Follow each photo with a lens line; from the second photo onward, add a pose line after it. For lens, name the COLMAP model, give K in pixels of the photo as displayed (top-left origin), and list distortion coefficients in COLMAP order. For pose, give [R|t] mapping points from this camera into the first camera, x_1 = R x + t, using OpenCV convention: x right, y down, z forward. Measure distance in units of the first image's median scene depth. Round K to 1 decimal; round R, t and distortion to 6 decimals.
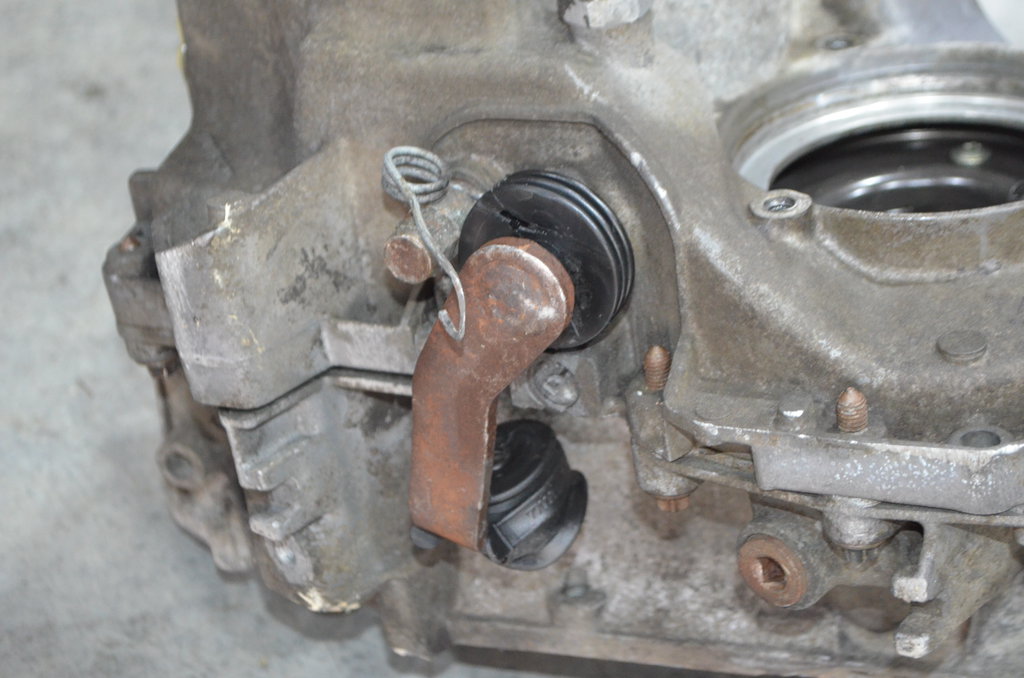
lens RADIAL K [[1949.4, 0, 513.5], [0, 1949.4, 338.8], [0, 0, 1]] dist [-0.000726, 0.000000]
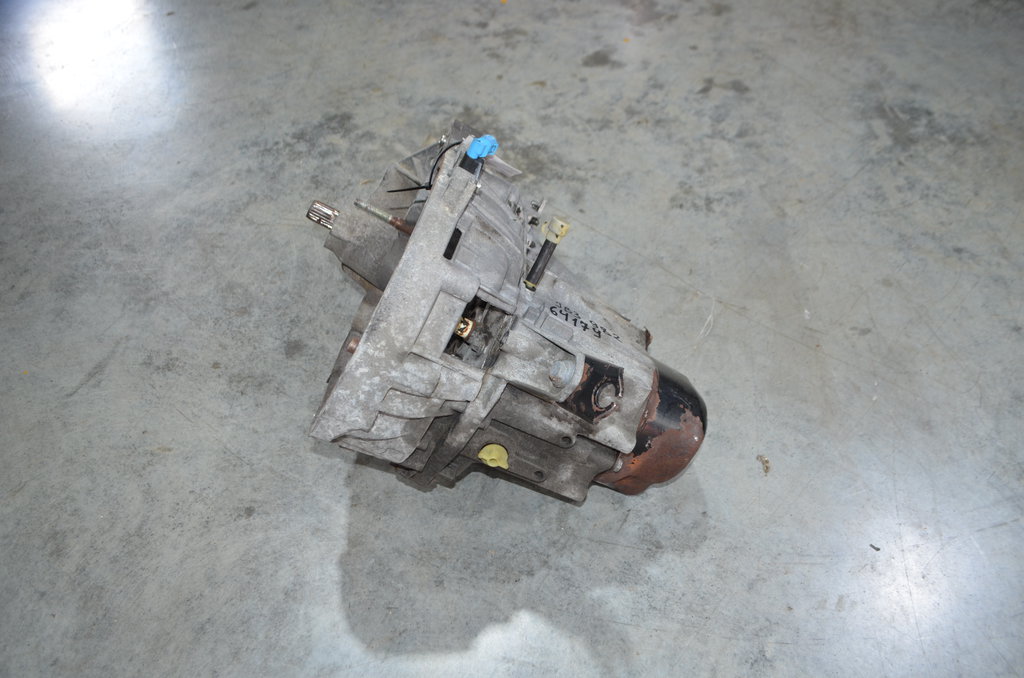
lens RADIAL K [[797.9, 0, 511.5], [0, 797.9, 344.7], [0, 0, 1]] dist [-0.086335, 0.017078]
pose [[0.648888, -0.600456, 0.467330, -0.561955], [0.545486, 0.795305, 0.264451, -0.611672], [-0.530461, 0.083323, 0.843604, 0.068017]]
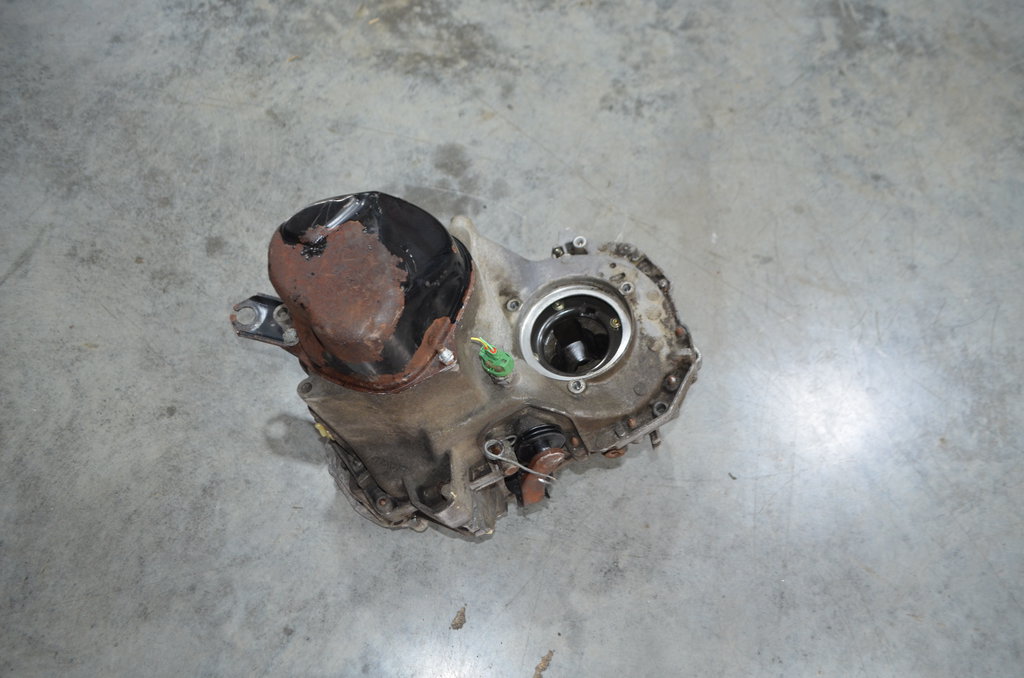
lens RADIAL K [[797.9, 0, 511.2], [0, 797.9, 343.8], [0, 0, 1]] dist [-0.086335, 0.017078]
pose [[0.672150, -0.665668, 0.324193, -0.324880], [0.484602, 0.726554, 0.487113, -0.798018], [-0.559799, -0.170309, 0.810938, -0.079584]]
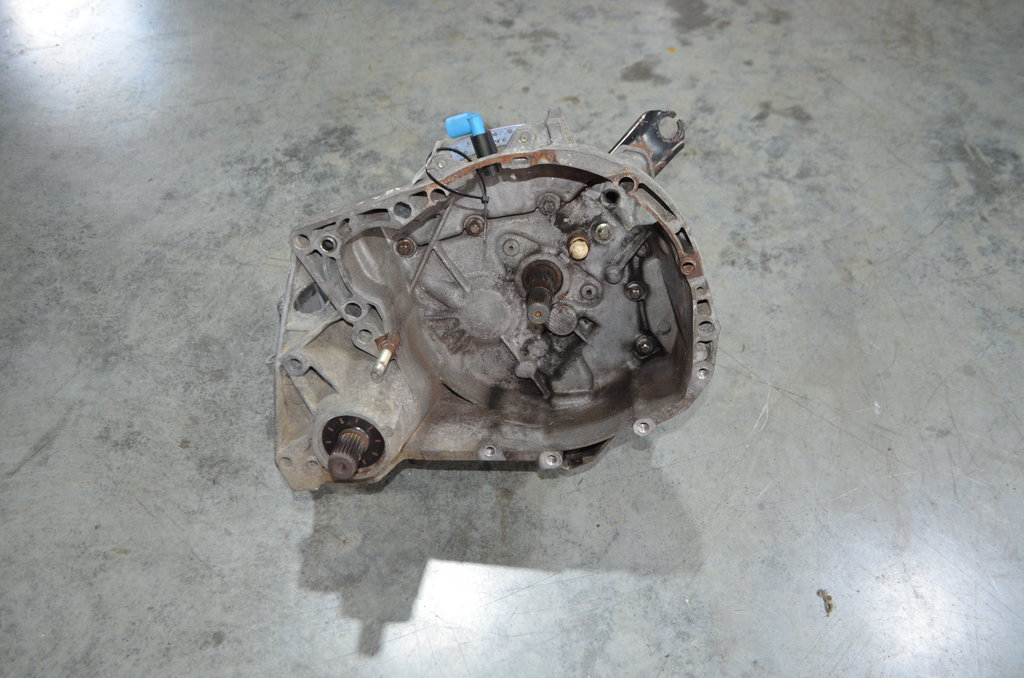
lens RADIAL K [[834.6, 0, 512.9], [0, 834.6, 345.3], [0, 0, 1]] dist [-0.082863, 0.017981]
pose [[0.672344, -0.587047, 0.450920, -0.364300], [0.507951, 0.808991, 0.295835, -0.770676], [-0.538459, 0.030142, 0.842112, 0.258309]]
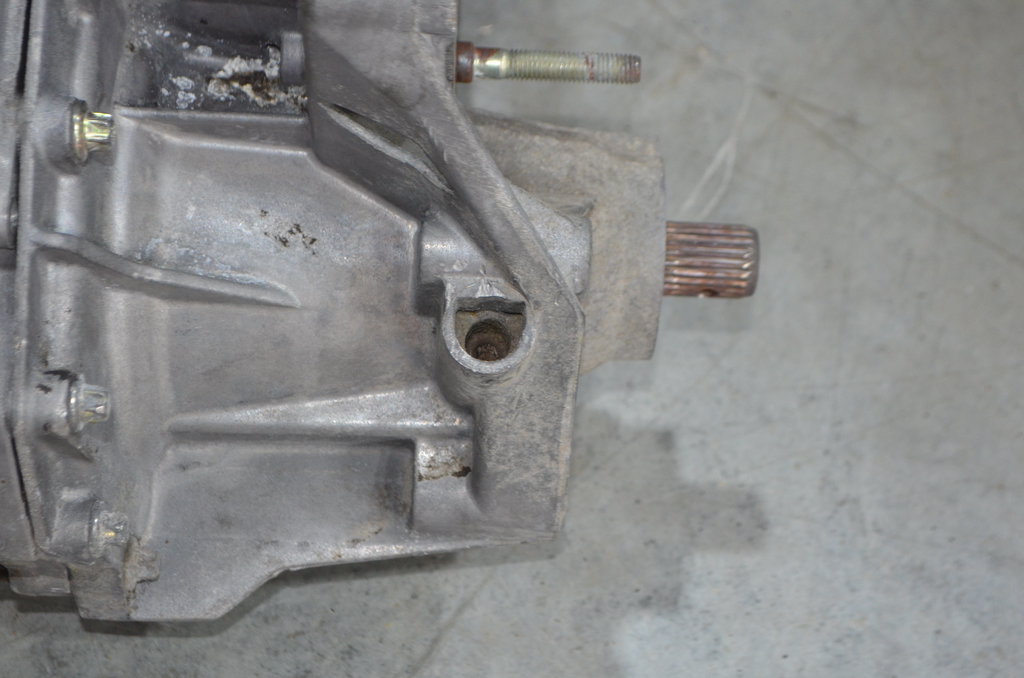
lens RADIAL K [[2018.0, 0, 508.5], [0, 2018.0, 337.1], [0, 0, 1]] dist [0.034163, 0.000000]
pose [[0.677675, -0.657010, 0.330294, 0.017458], [0.510874, 0.743704, 0.431175, -0.492978], [-0.528928, -0.123458, 0.839639, 0.288475]]
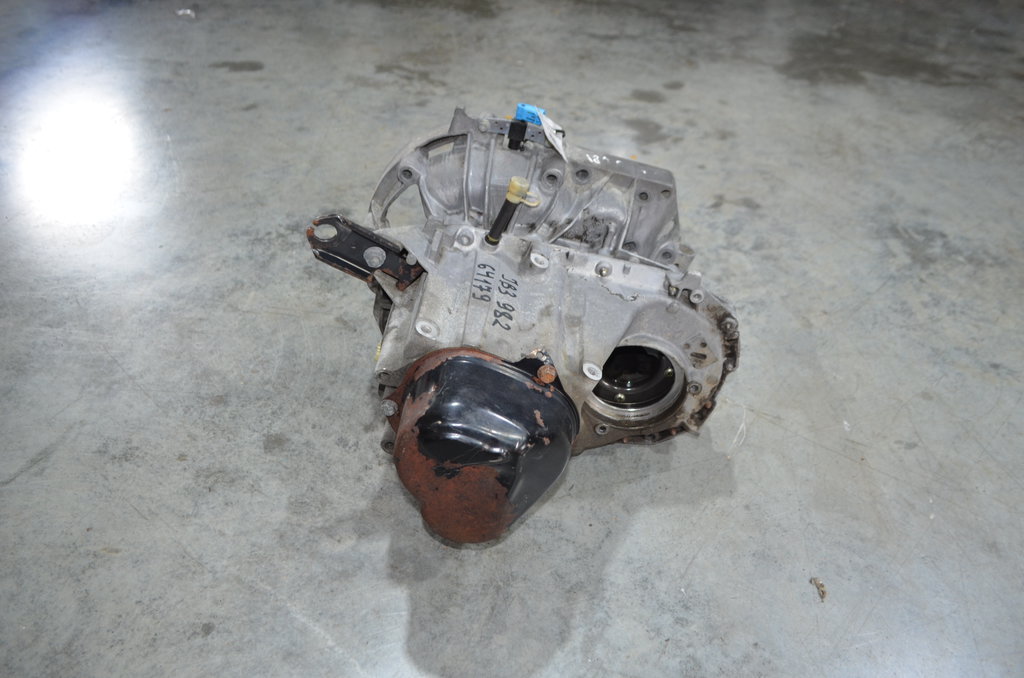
lens RADIAL K [[797.9, 0, 513.0], [0, 797.9, 344.9], [0, 0, 1]] dist [-0.086335, 0.017078]
pose [[0.645125, -0.473827, 0.599418, -0.588293], [0.507321, 0.852246, 0.127676, -0.520937], [-0.571348, 0.221731, 0.790188, 0.305790]]
